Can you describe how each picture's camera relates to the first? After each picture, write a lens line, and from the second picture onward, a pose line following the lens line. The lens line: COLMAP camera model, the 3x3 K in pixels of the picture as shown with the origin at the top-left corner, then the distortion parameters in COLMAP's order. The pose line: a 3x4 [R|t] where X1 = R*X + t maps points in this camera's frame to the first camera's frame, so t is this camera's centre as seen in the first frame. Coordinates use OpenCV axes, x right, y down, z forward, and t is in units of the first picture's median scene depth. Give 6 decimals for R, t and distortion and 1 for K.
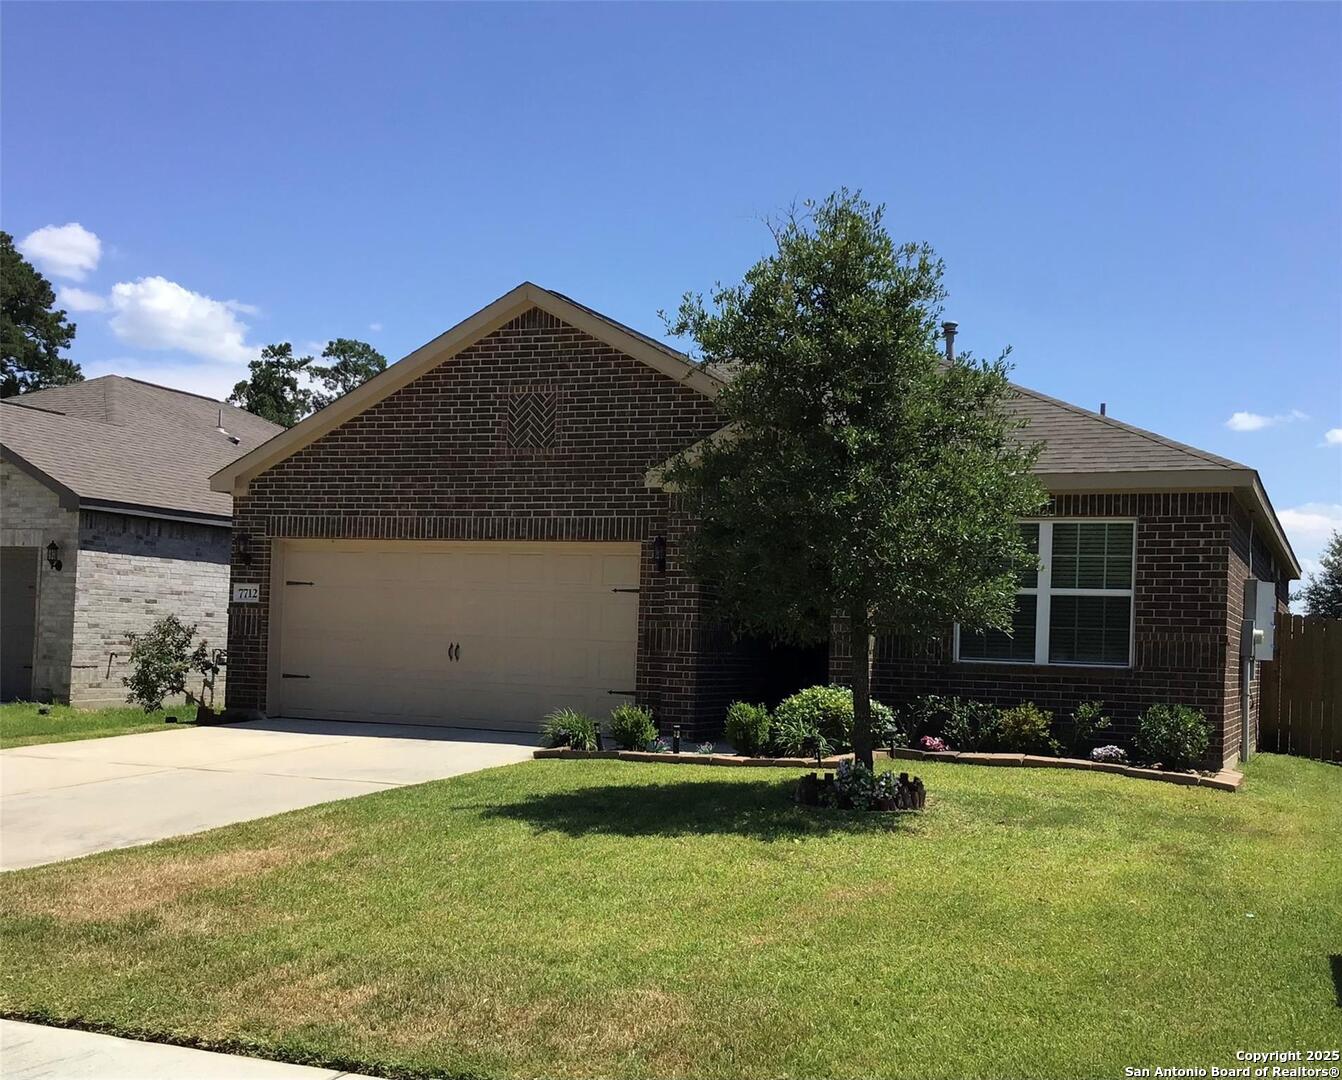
lens RADIAL K [[1535.2, 0, 670.9], [0, 1535.2, 582.3], [0, 0, 1]] dist [0.036863, 0.030844]
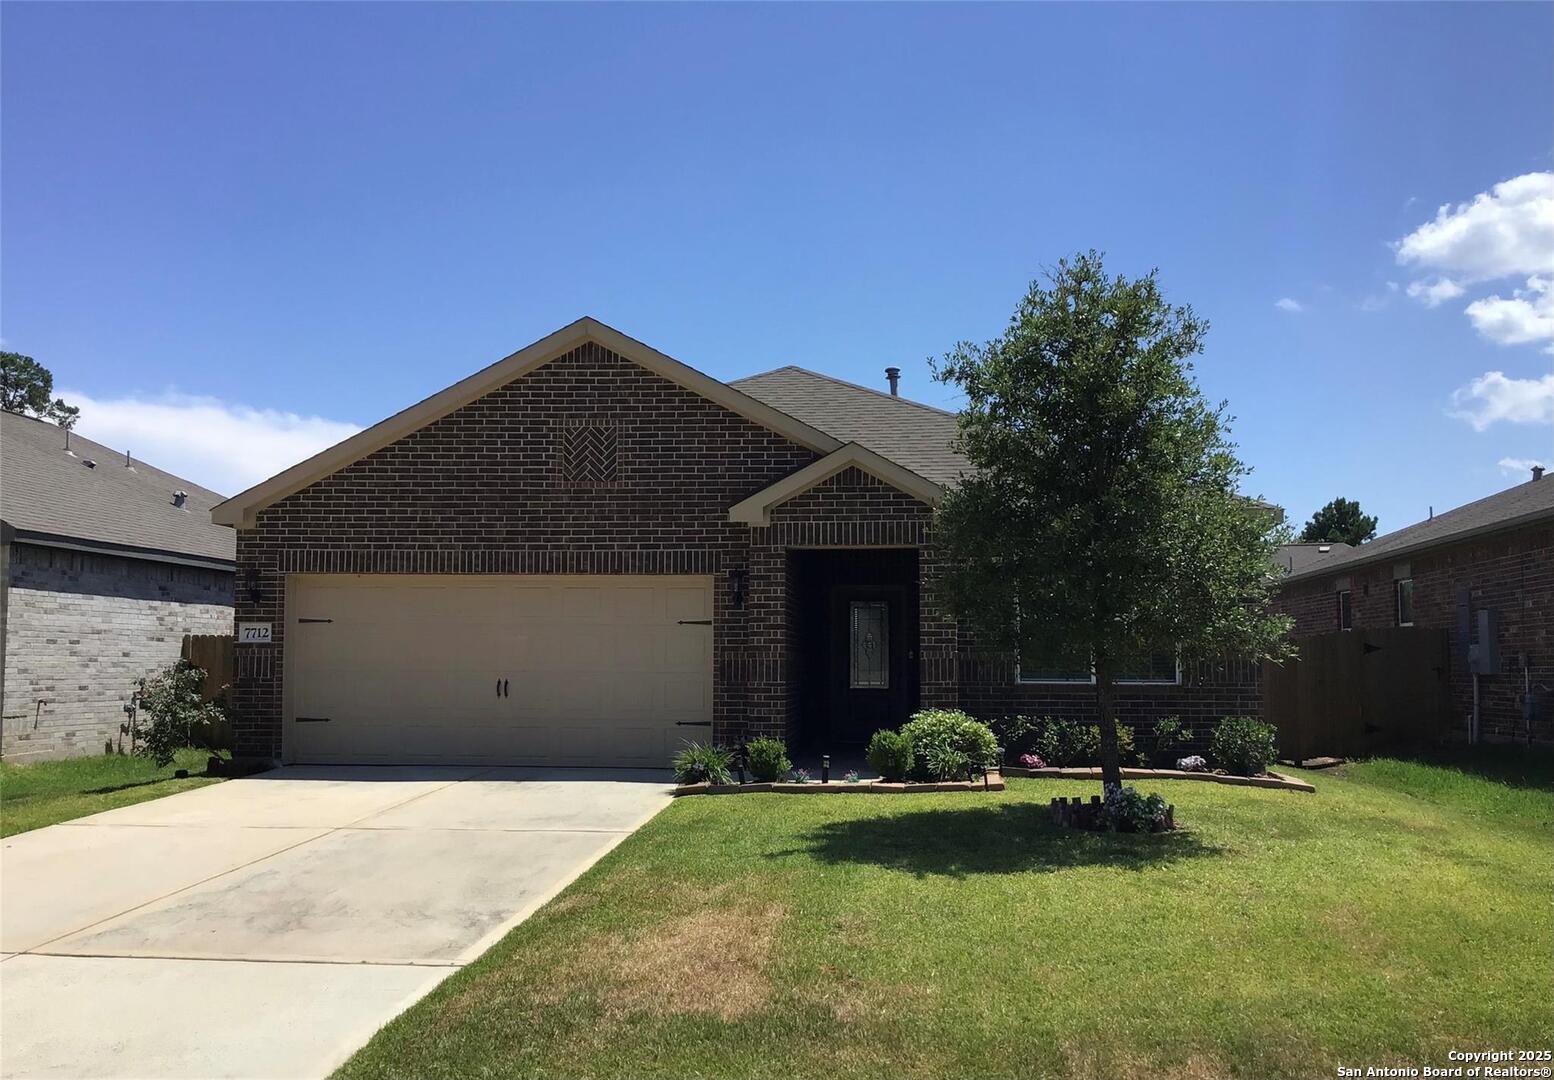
lens RADIAL K [[1455.8, 0, 777.0], [0, 1455.8, 540.0], [0, 0, 1]] dist [0.033693, -0.026159]
pose [[0.955820, -0.003108, 0.293935, -0.251720], [0.014976, 0.999160, -0.038133, -0.011332], [-0.293570, 0.040851, 0.955064, 0.059804]]
